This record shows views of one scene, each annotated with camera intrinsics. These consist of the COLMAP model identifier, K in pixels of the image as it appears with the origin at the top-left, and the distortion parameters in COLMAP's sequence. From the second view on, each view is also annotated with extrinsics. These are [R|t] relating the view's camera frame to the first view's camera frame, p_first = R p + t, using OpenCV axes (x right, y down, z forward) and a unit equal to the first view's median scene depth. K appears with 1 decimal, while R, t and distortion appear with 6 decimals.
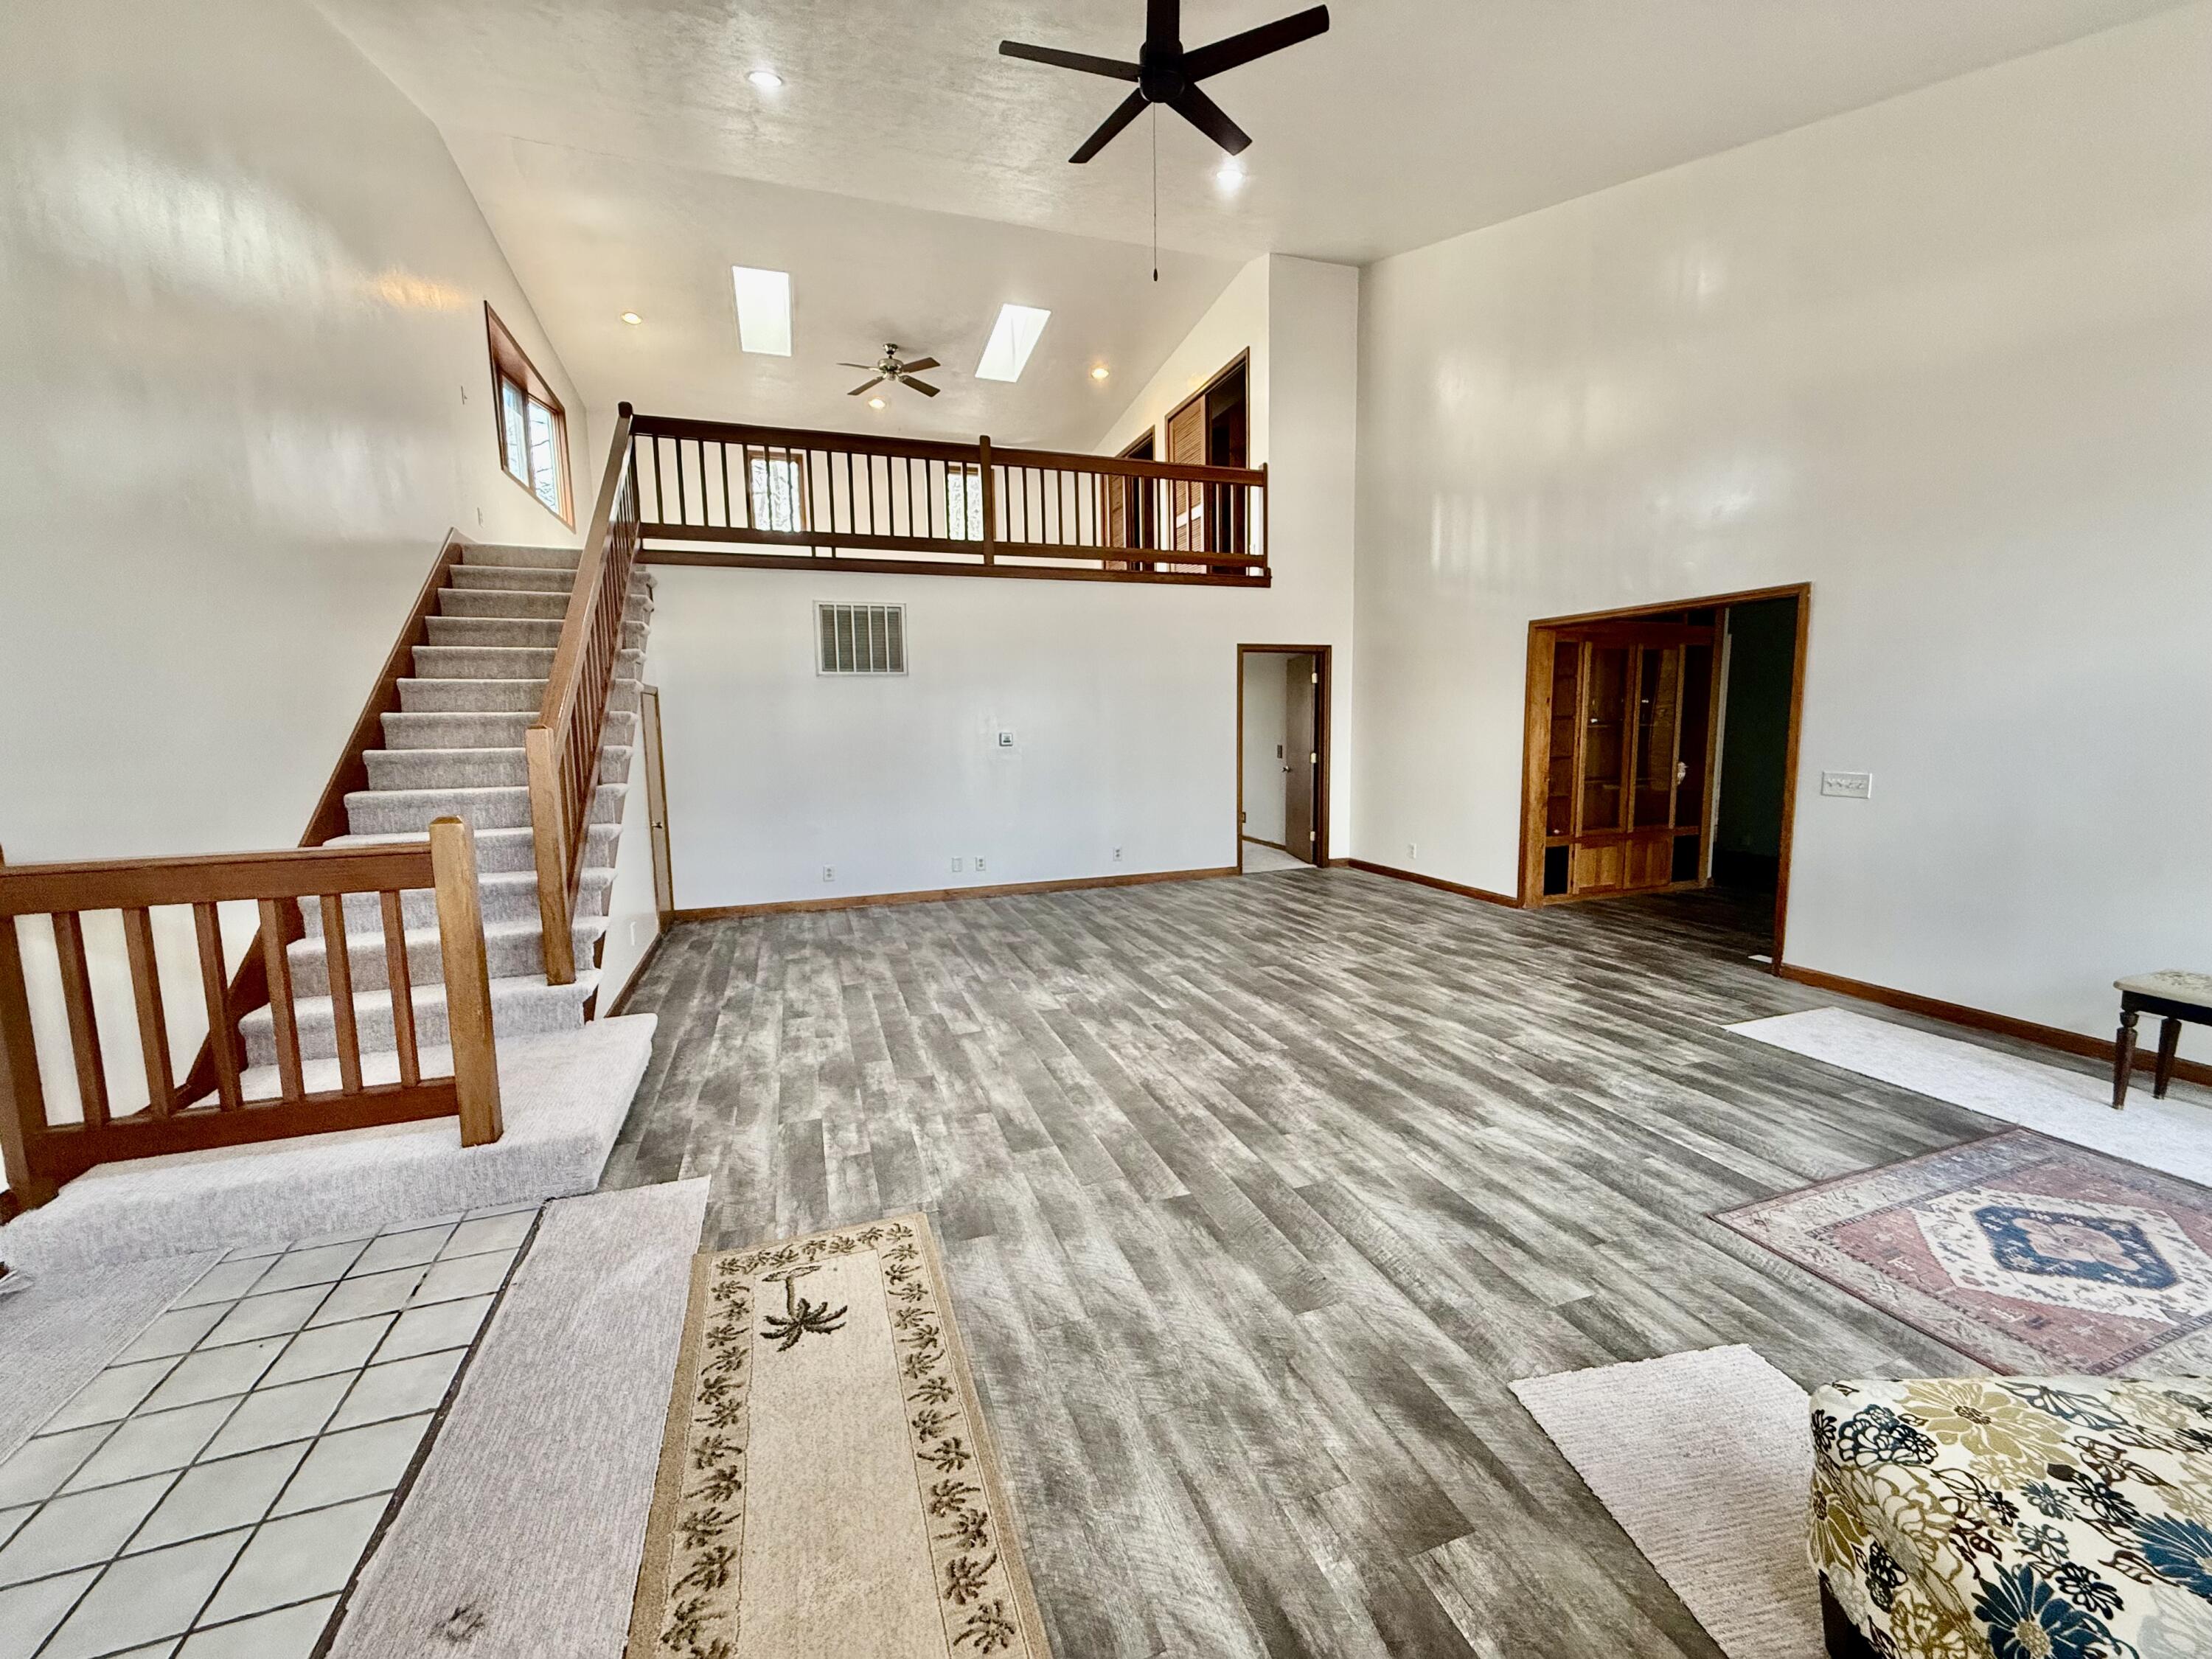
lens RADIAL K [[887.4, 0, 1112.6], [0, 887.4, 824.7], [0, 0, 1]] dist [0.001014, -0.000695]
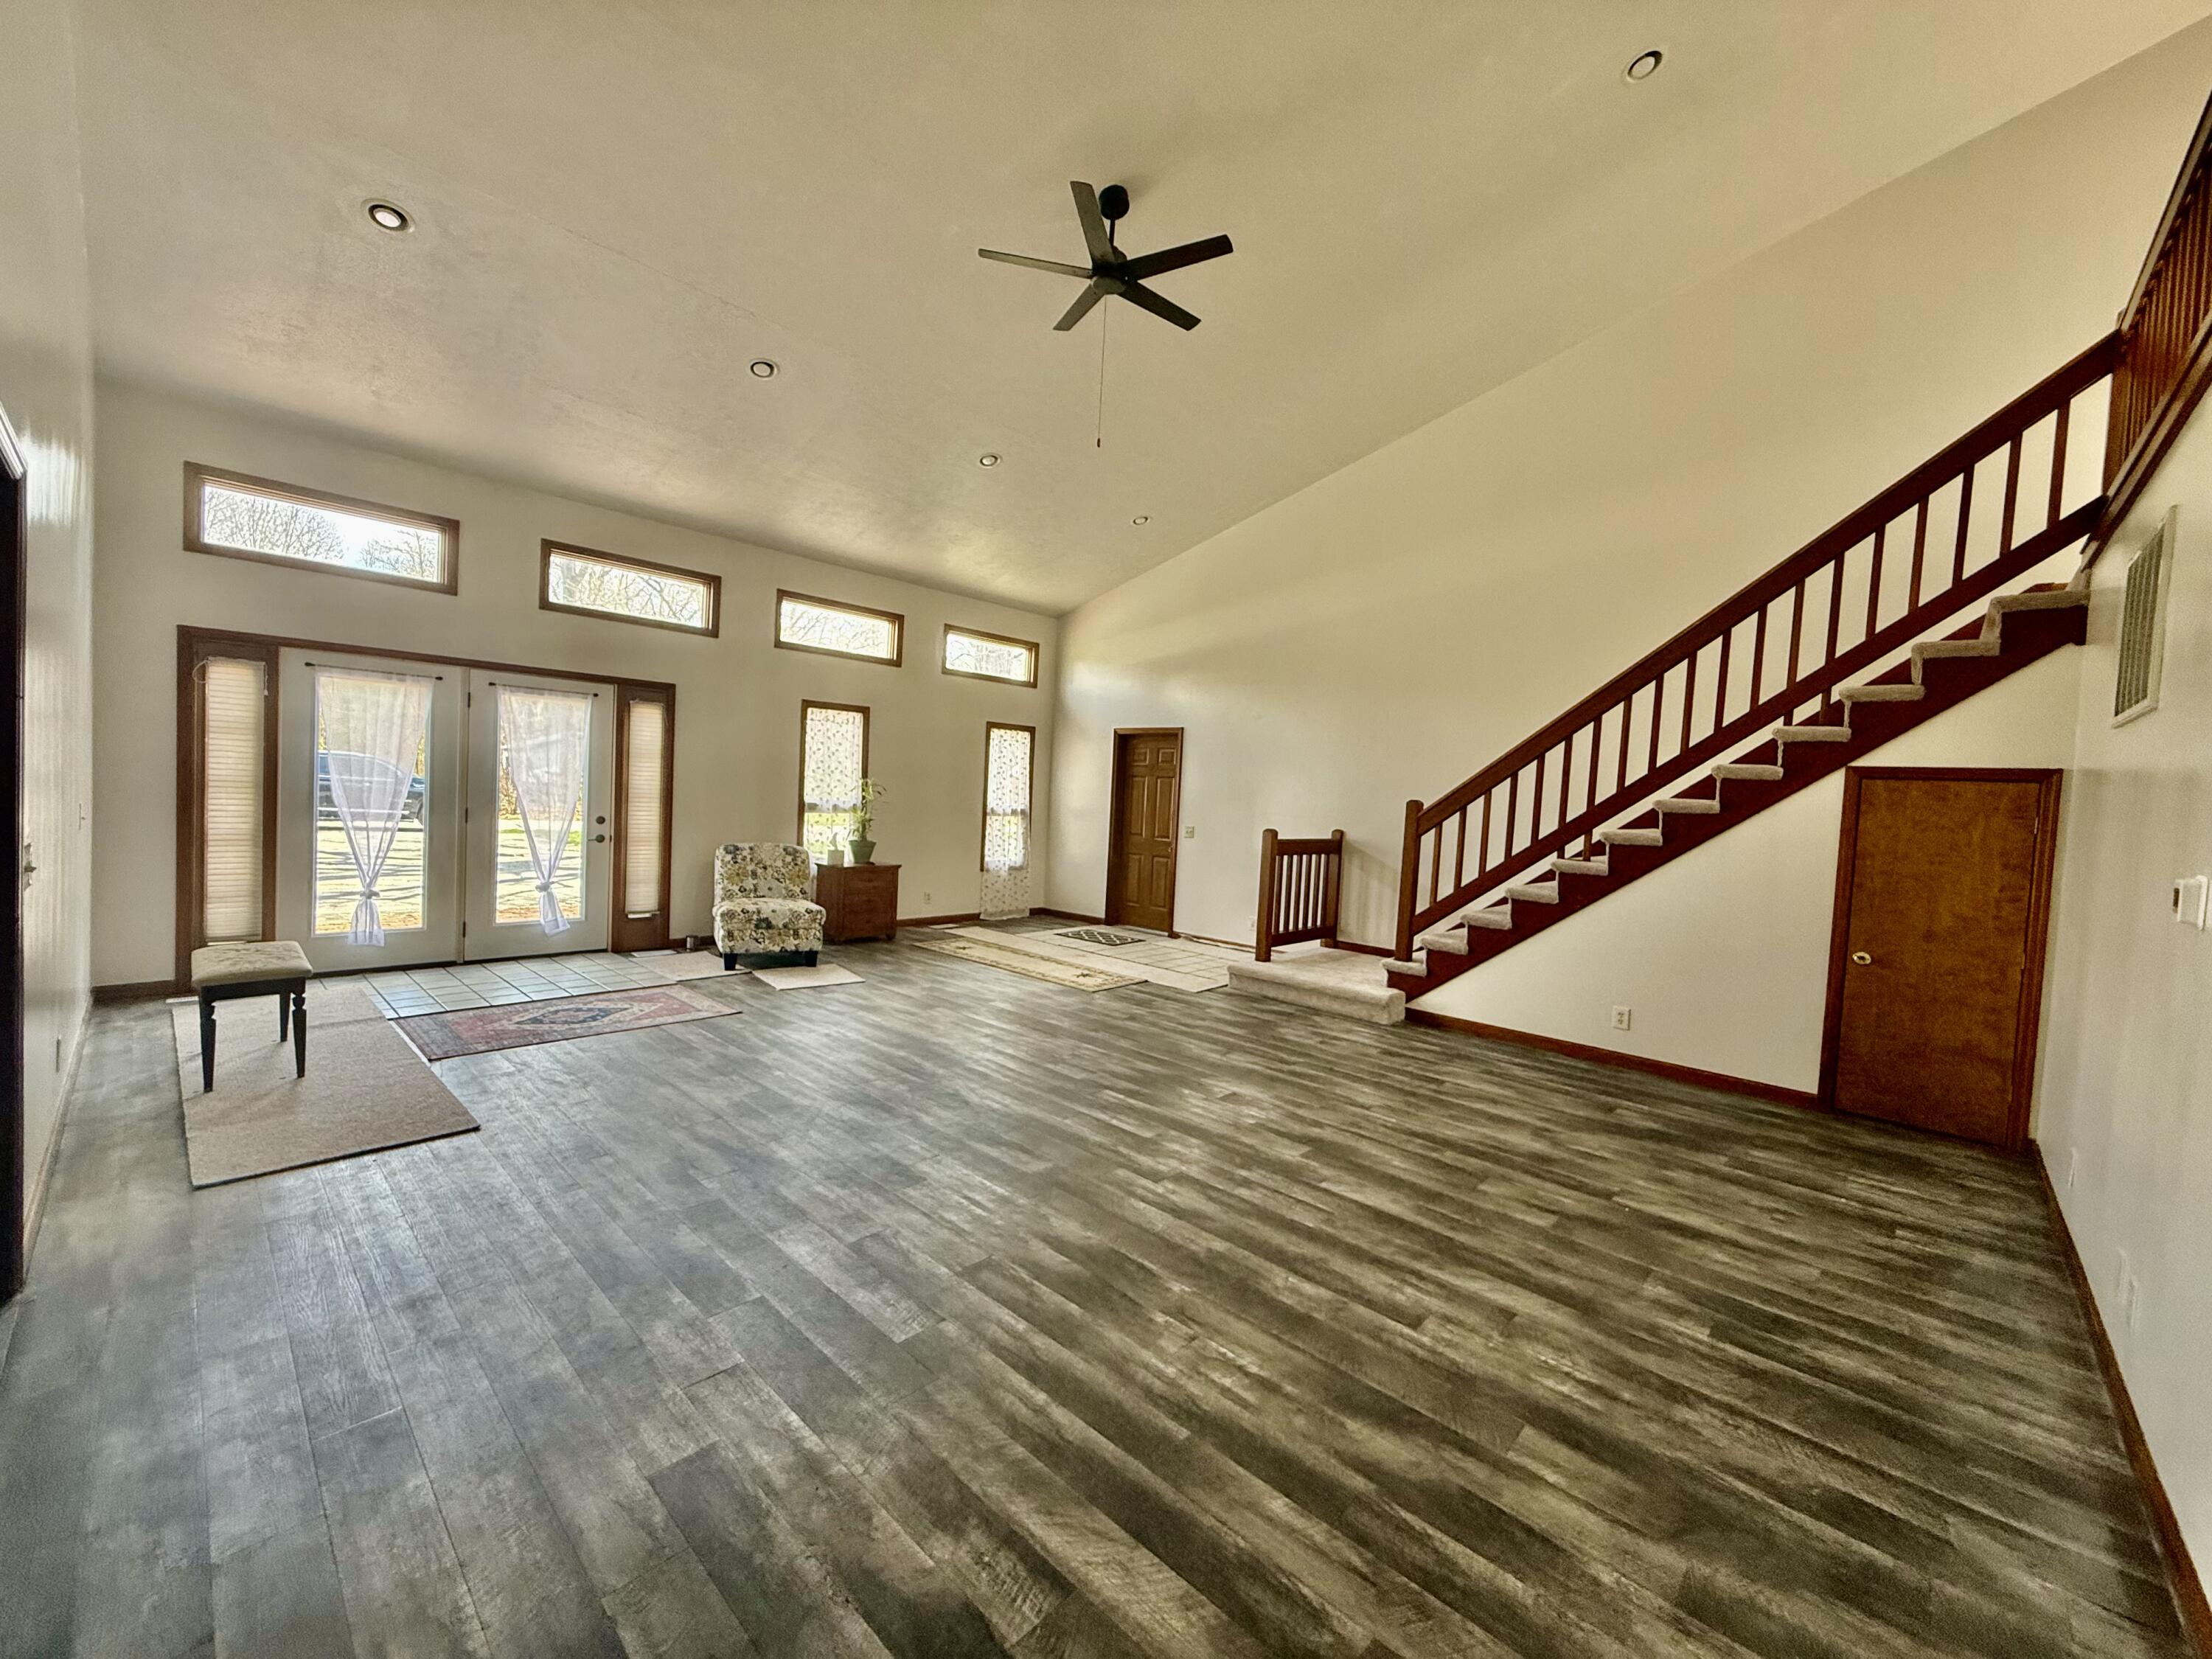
lens RADIAL K [[887.4, 0, 1101.8], [0, 887.4, 825.0], [0, 0, 1]] dist [0.001014, -0.000695]
pose [[-0.892327, -0.012184, -0.451225, 0.555095], [-0.089303, 0.984642, 0.150016, -0.239296], [0.442468, 0.174160, -0.879711, 2.000303]]
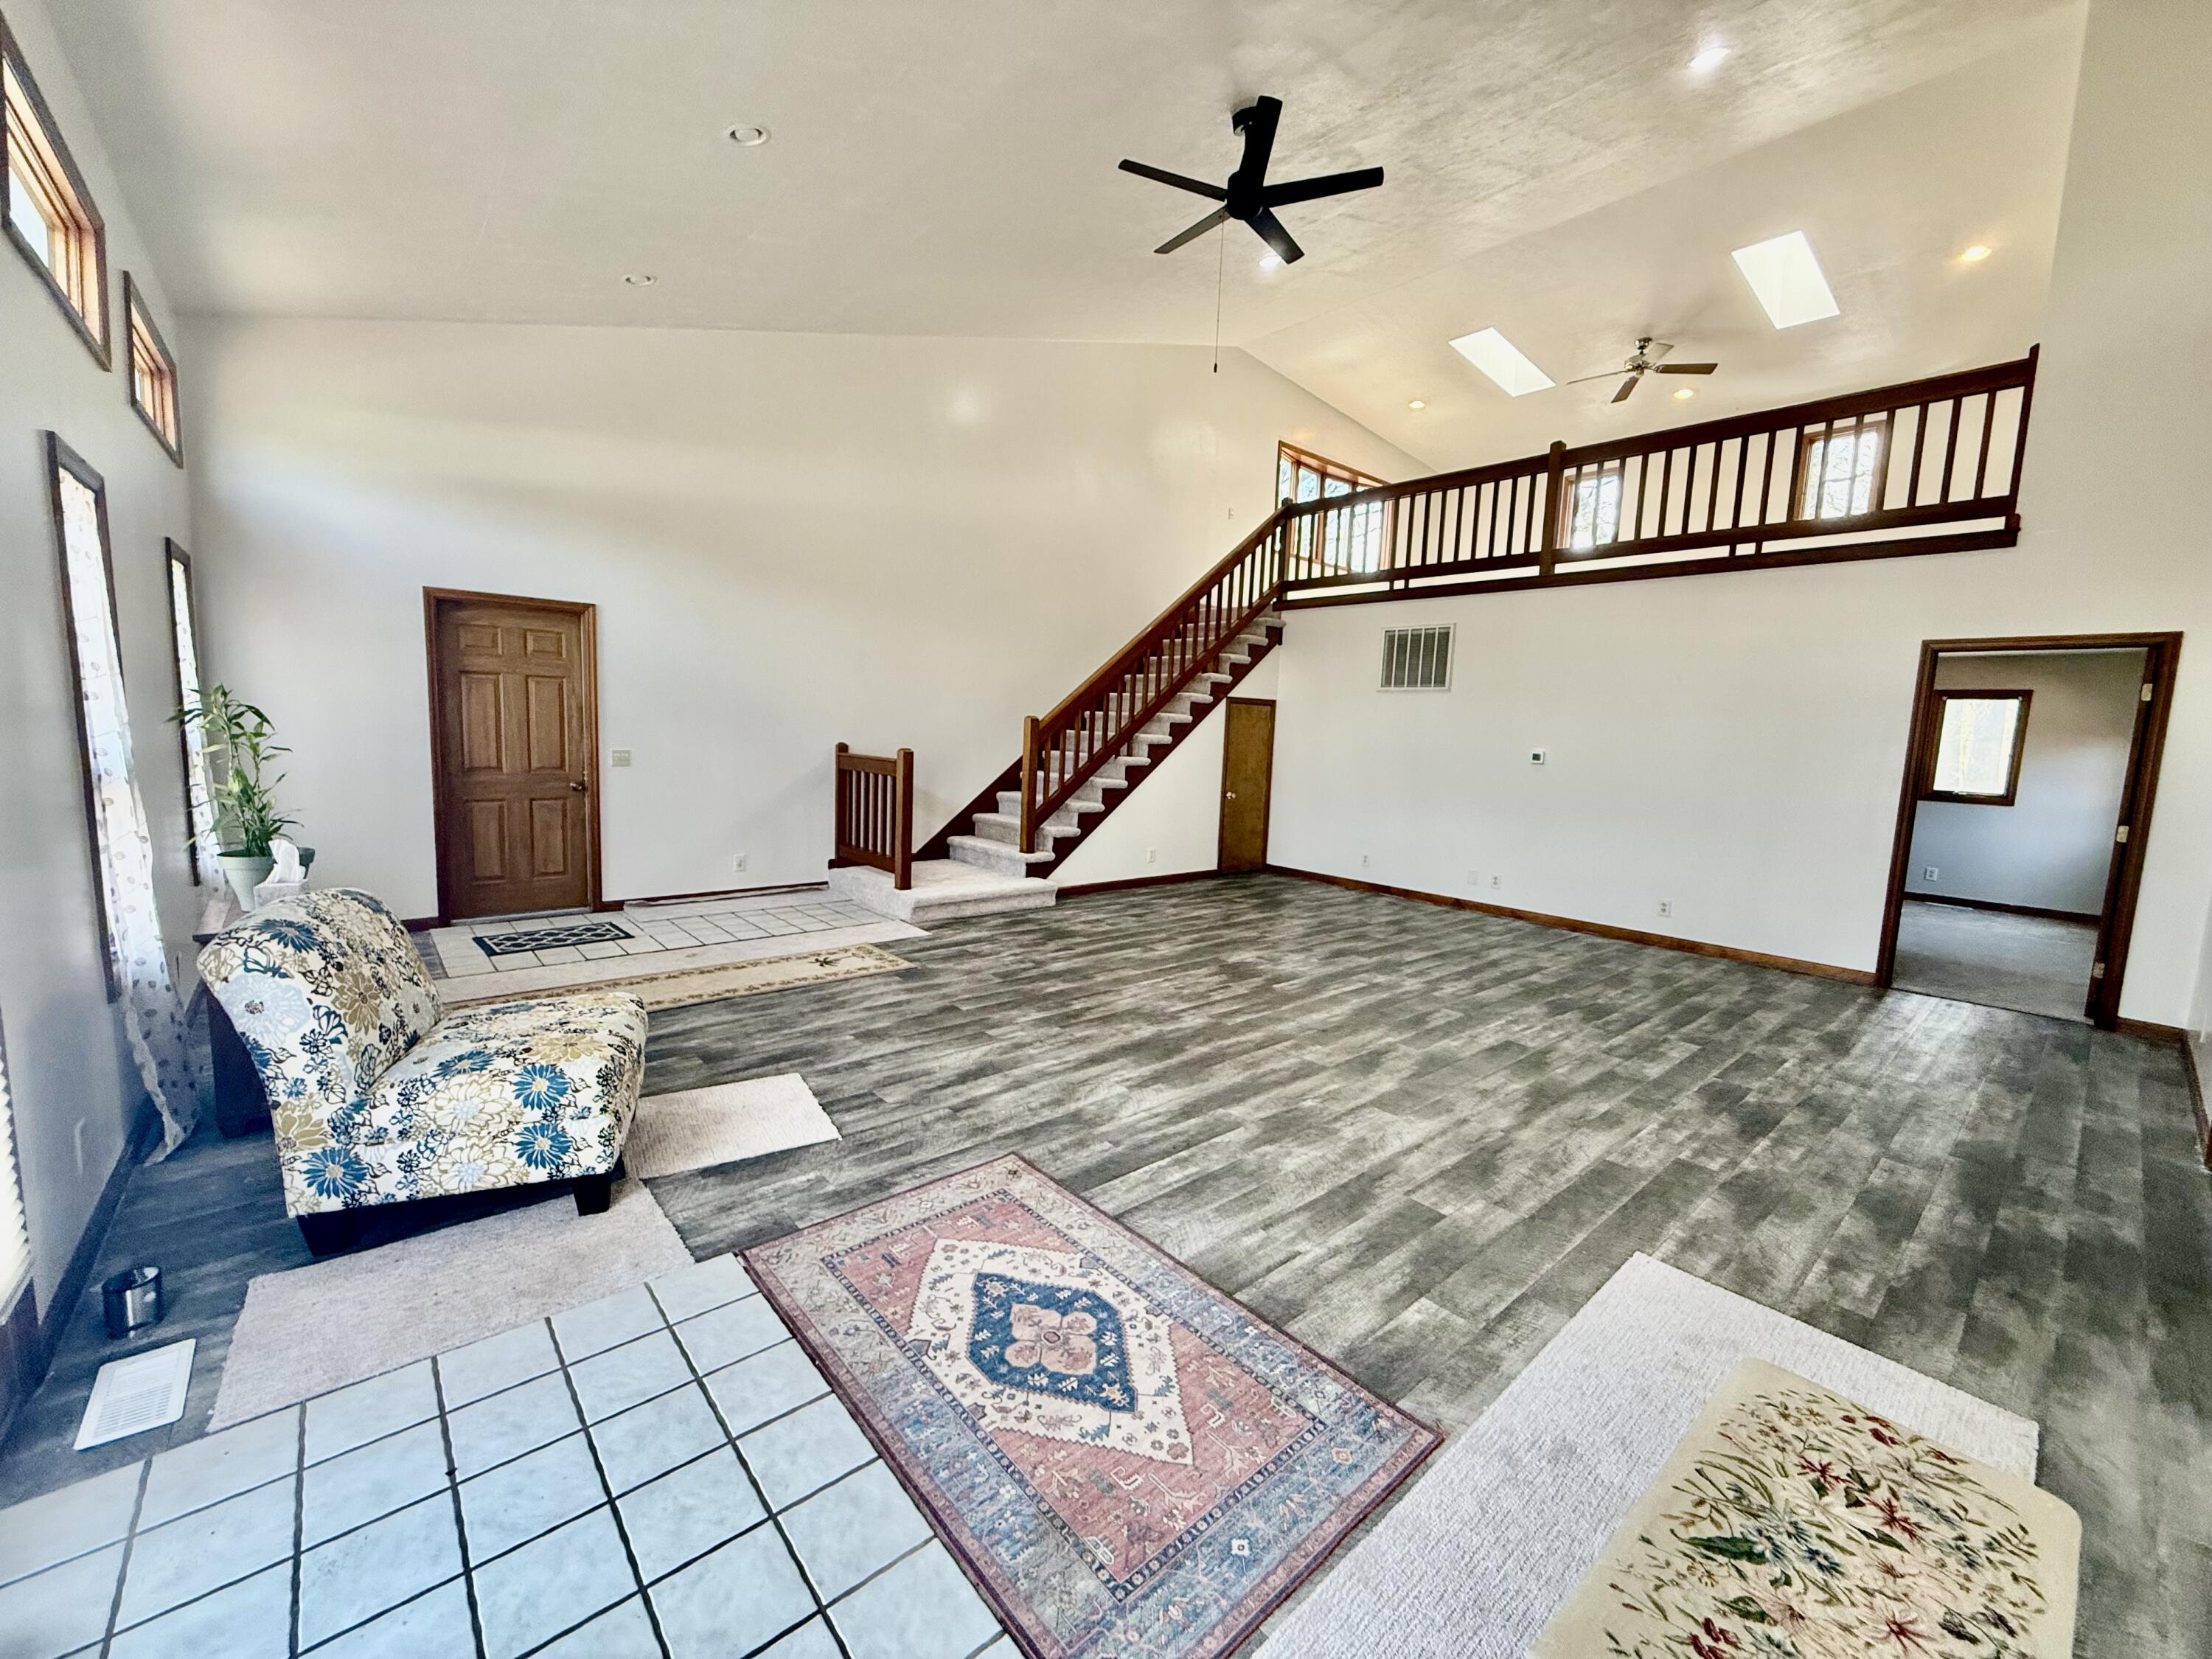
lens RADIAL K [[887.4, 0, 1095.0], [0, 887.4, 826.9], [0, 0, 1]] dist [0.001014, -0.000695]
pose [[0.355004, 0.137736, -0.924663, 1.106414], [-0.152823, 0.984332, 0.087951, -0.061391], [0.922289, 0.110087, 0.370491, 0.401087]]
